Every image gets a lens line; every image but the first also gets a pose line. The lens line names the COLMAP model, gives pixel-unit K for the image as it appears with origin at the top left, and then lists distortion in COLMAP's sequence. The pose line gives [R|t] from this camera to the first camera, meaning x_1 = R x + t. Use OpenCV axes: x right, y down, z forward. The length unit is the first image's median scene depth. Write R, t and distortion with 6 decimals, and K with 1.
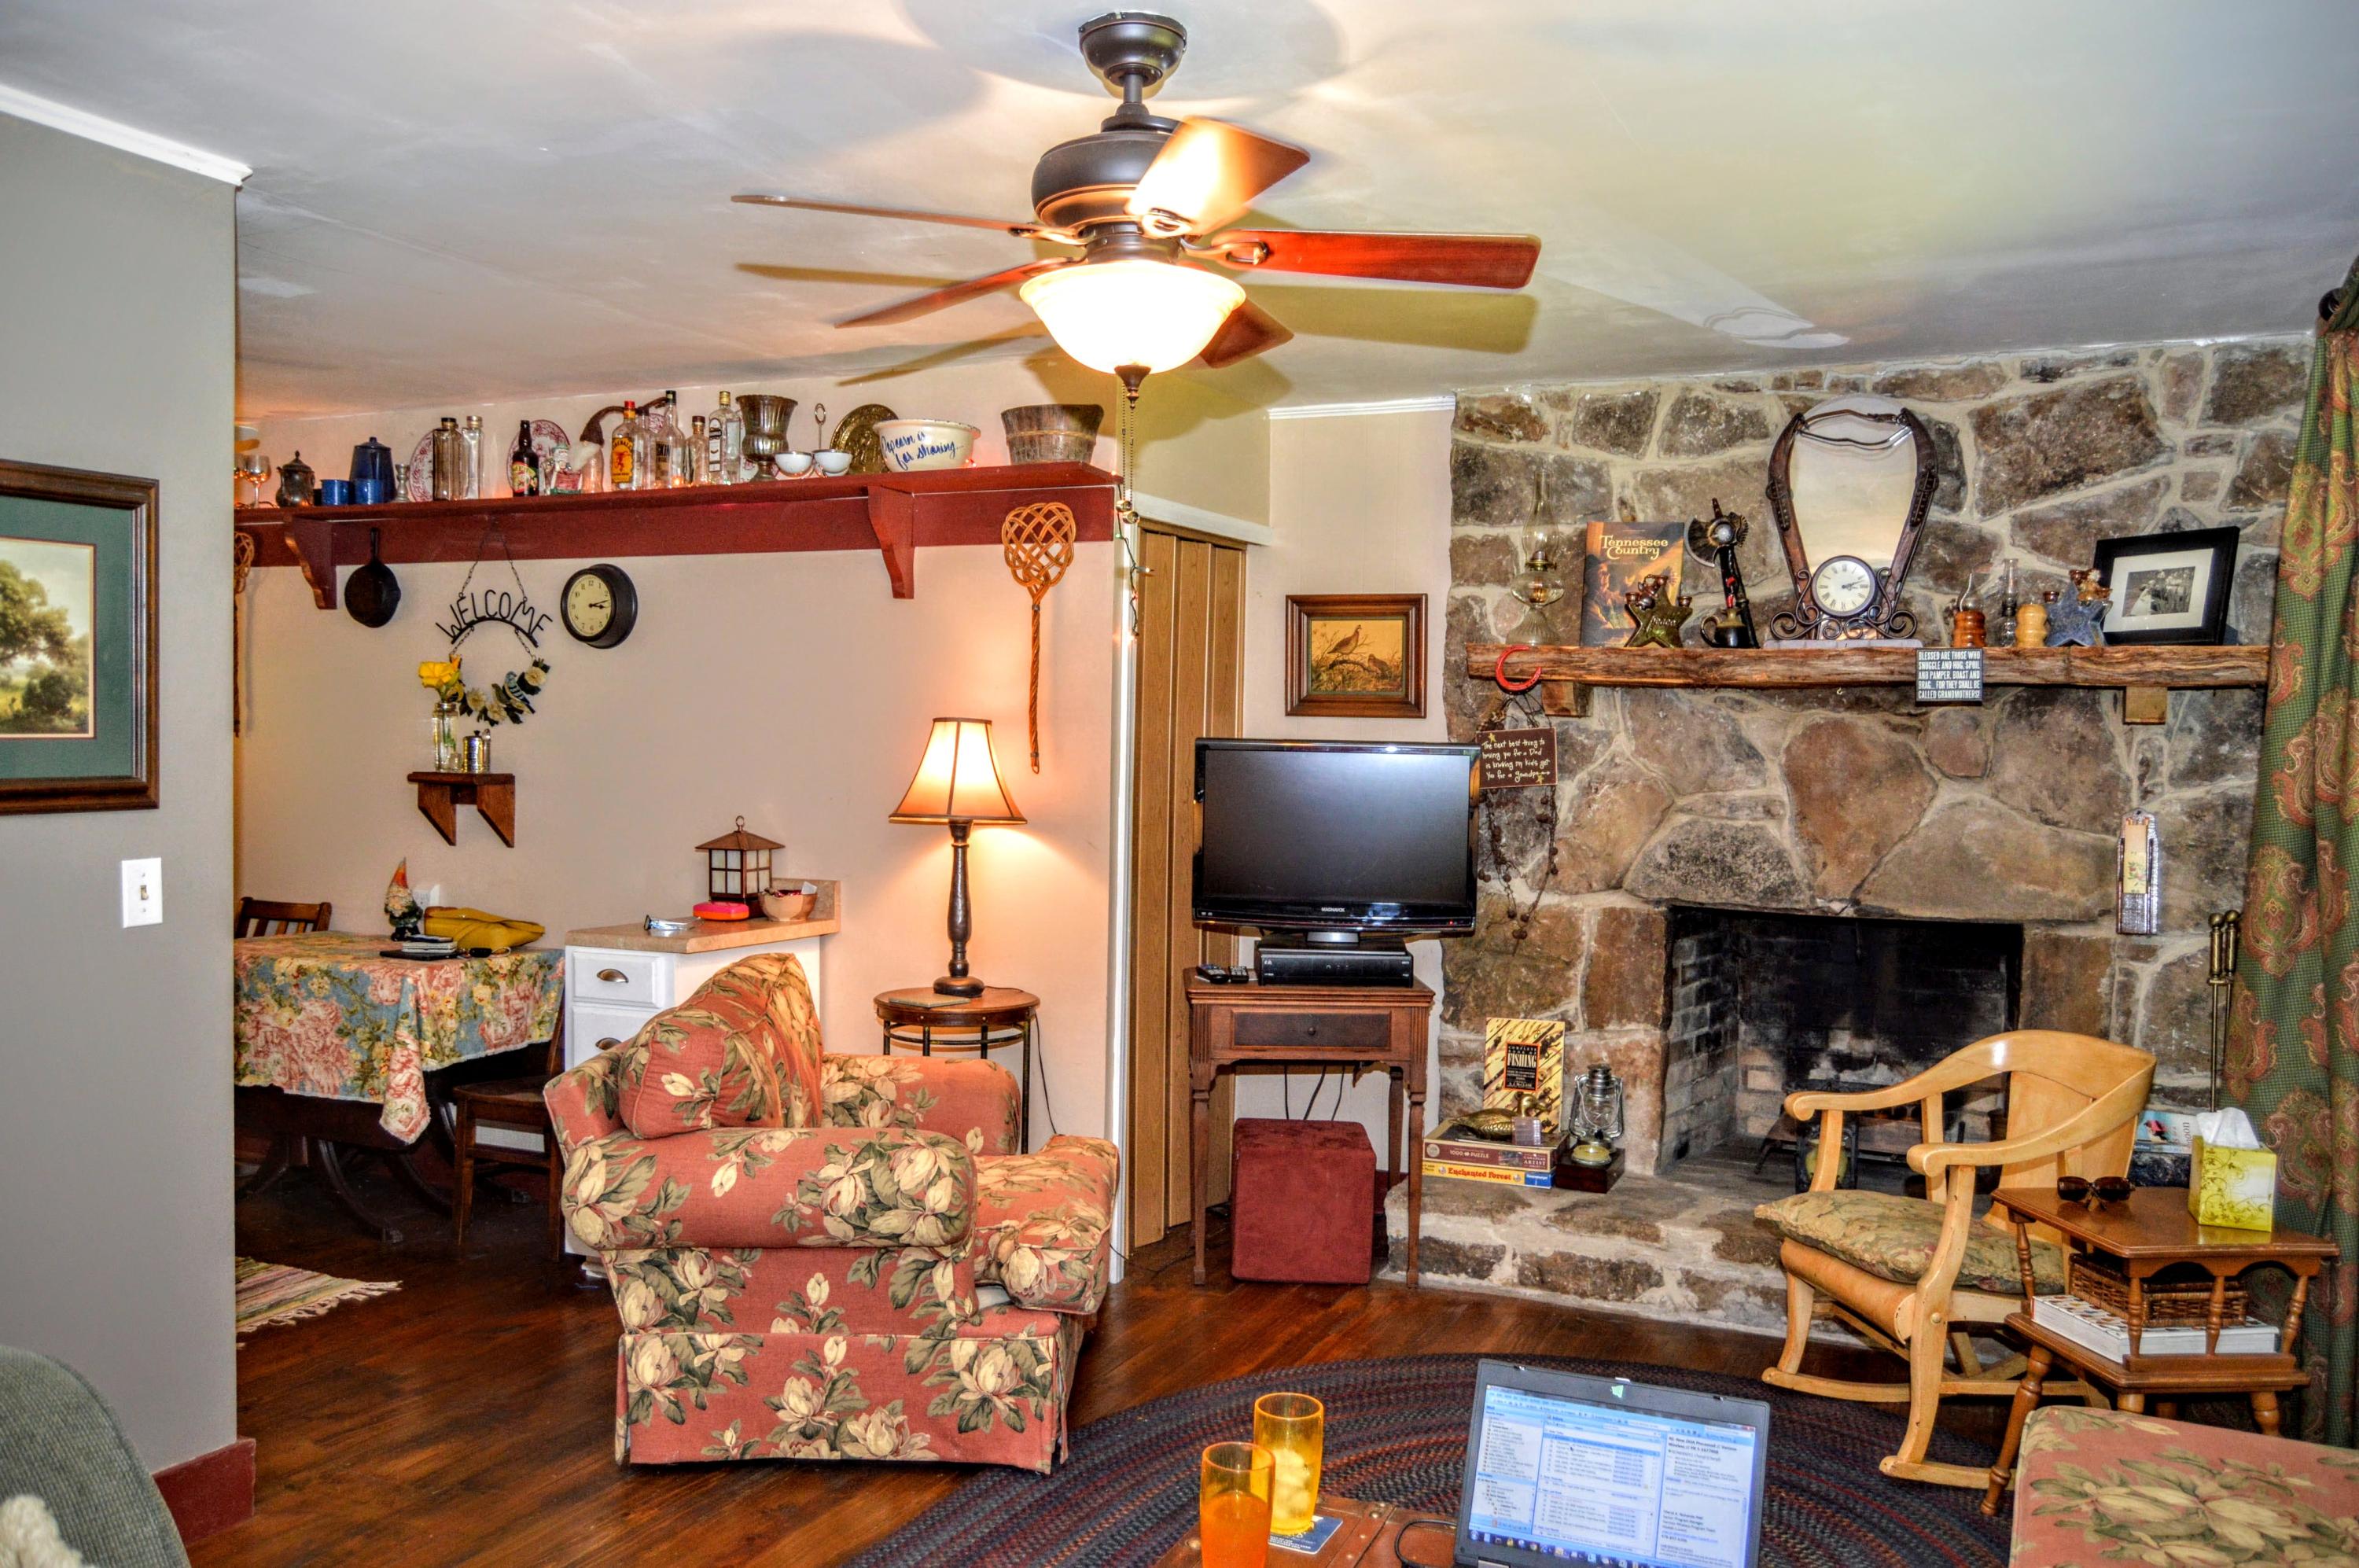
lens RADIAL K [[1836.8, 0, 1189.5], [0, 1836.8, 792.5], [0, 0, 1]] dist [-0.014023, 0.006698]
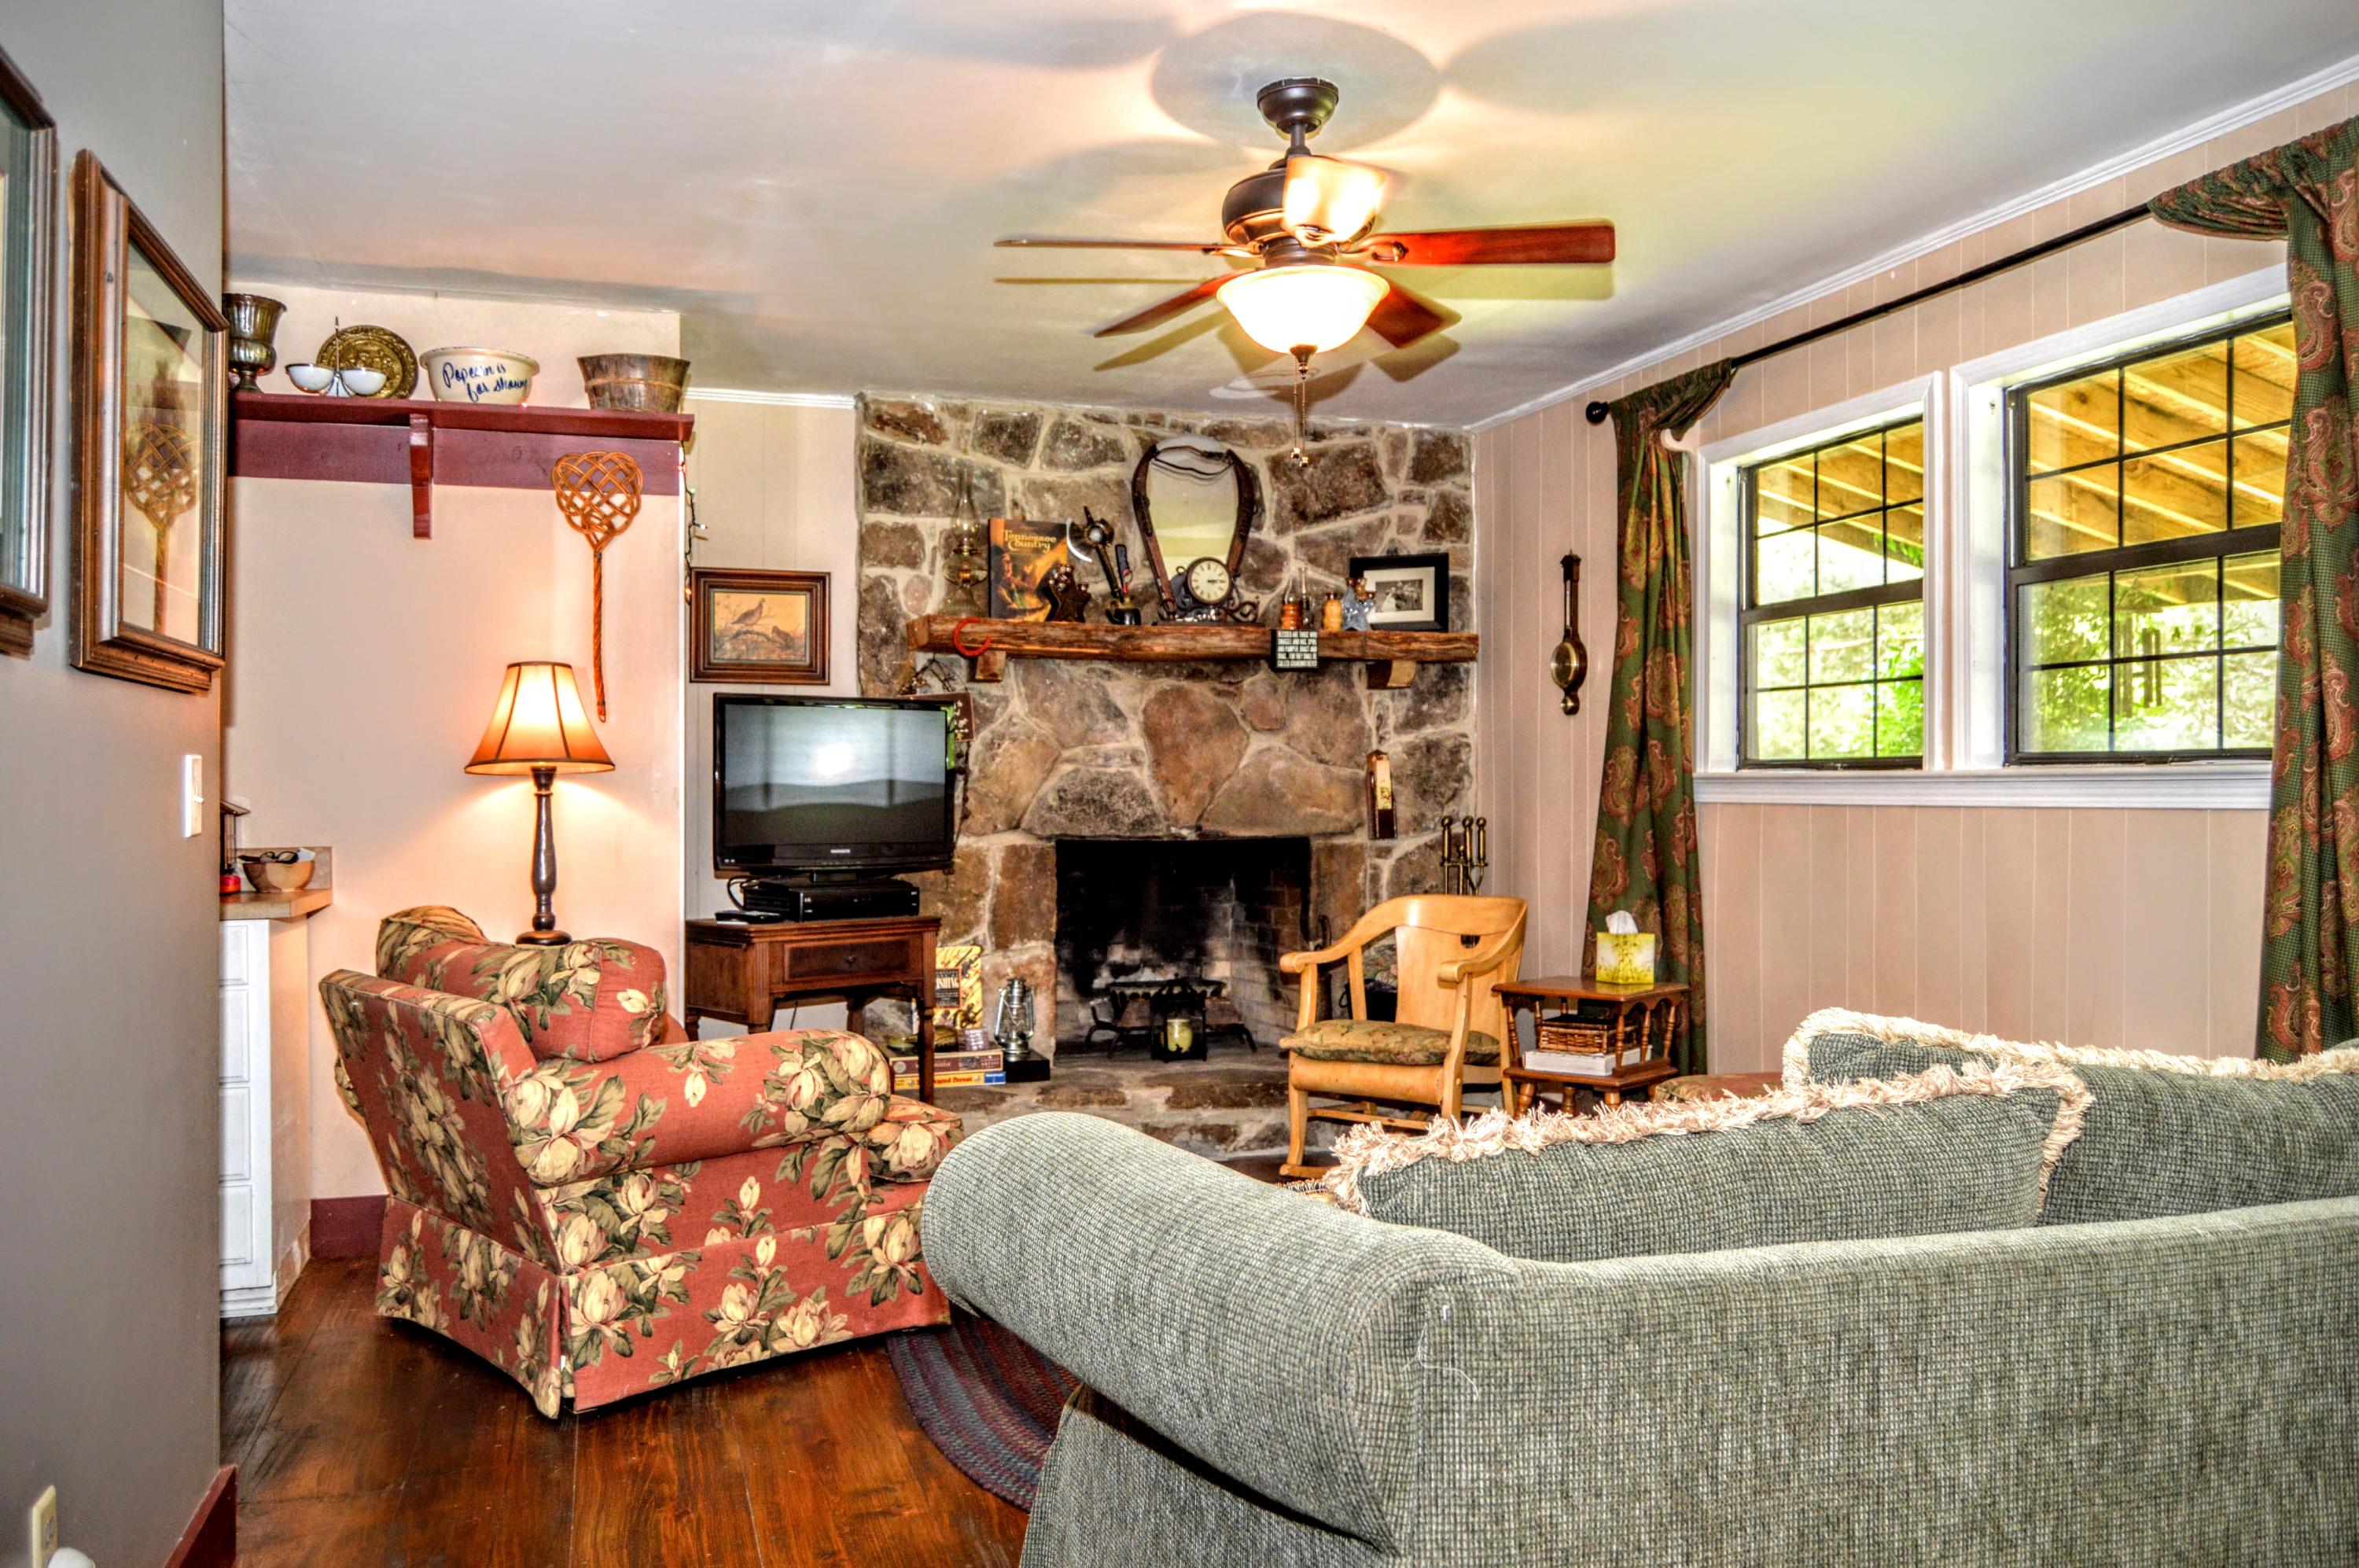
lens RADIAL K [[1836.8, 0, 1178.6], [0, 1836.8, 789.5], [0, 0, 1]] dist [-0.014023, 0.006698]
pose [[0.736395, -0.016882, 0.676341, -0.535996], [0.037145, 0.999190, -0.015503, 0.053949], [-0.675531, 0.036539, 0.736426, 0.061309]]
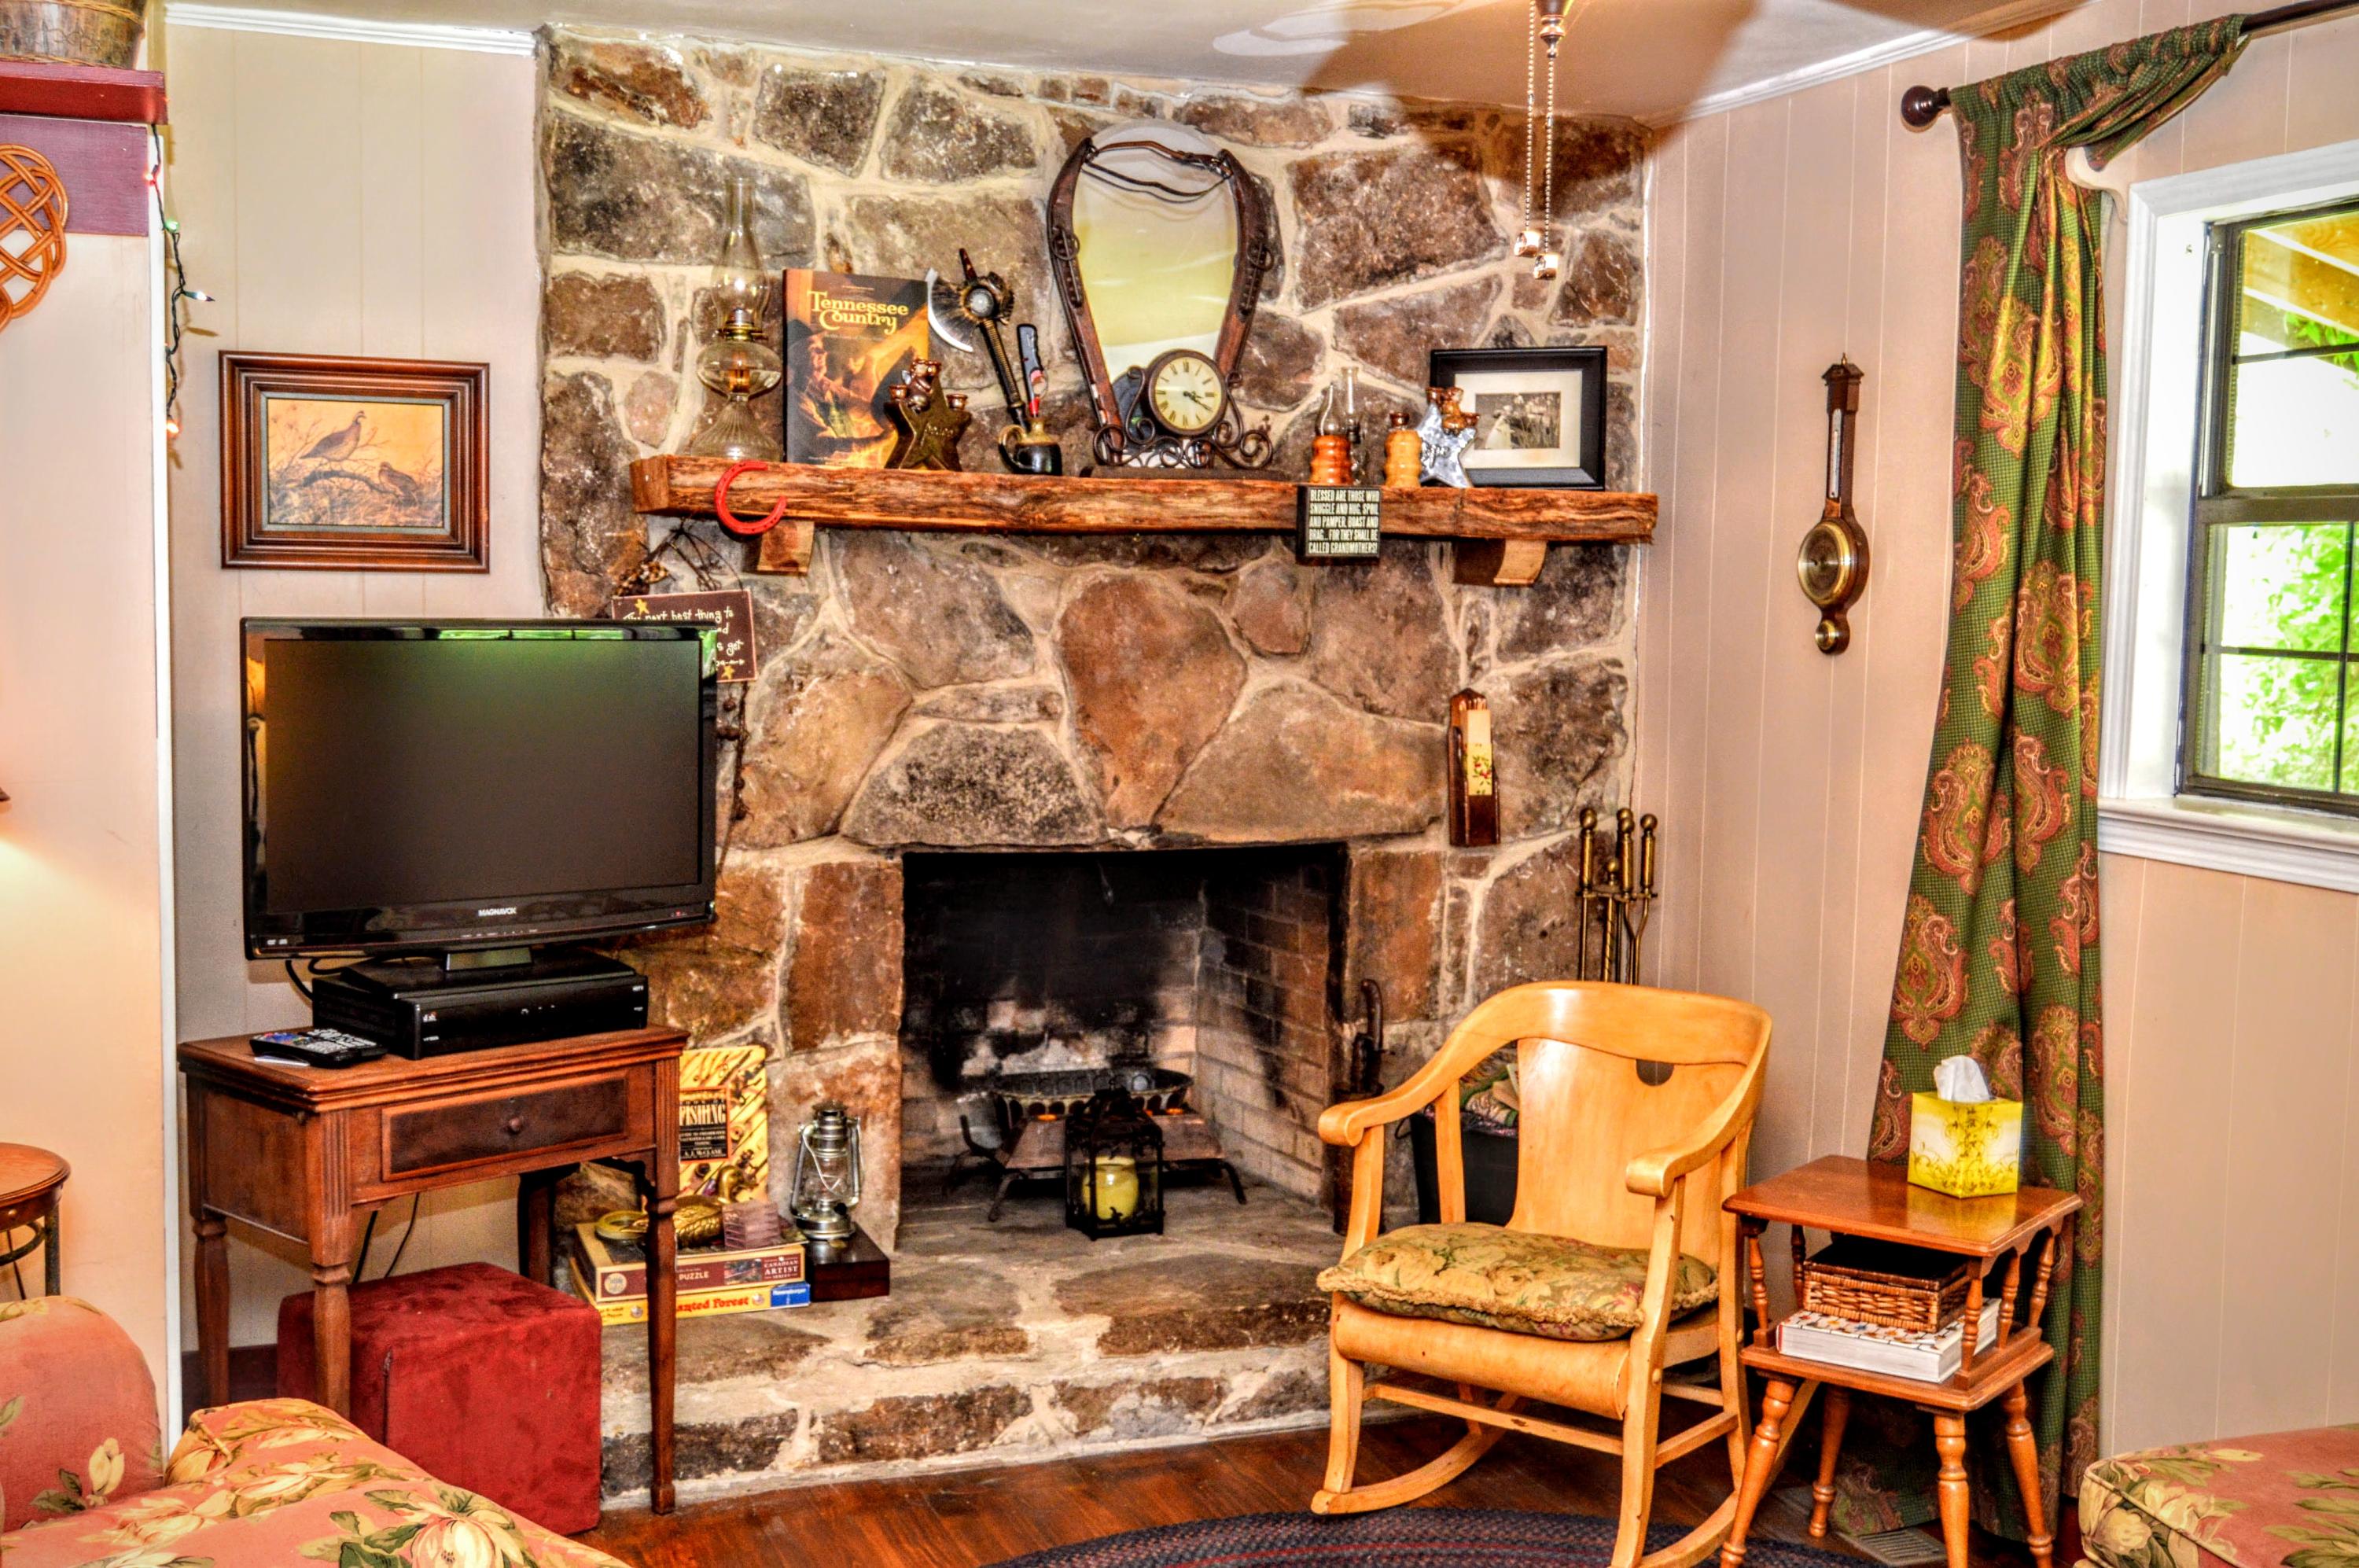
lens RADIAL K [[2493.5, 0, 1188.2], [0, 2493.5, 781.3], [0, 0, 1]] dist [-0.007361, 0.000000]
pose [[0.699974, -0.064514, 0.711249, -0.341166], [0.019780, 0.997281, 0.070993, -0.030143], [-0.713895, -0.035625, 0.699346, 0.310194]]
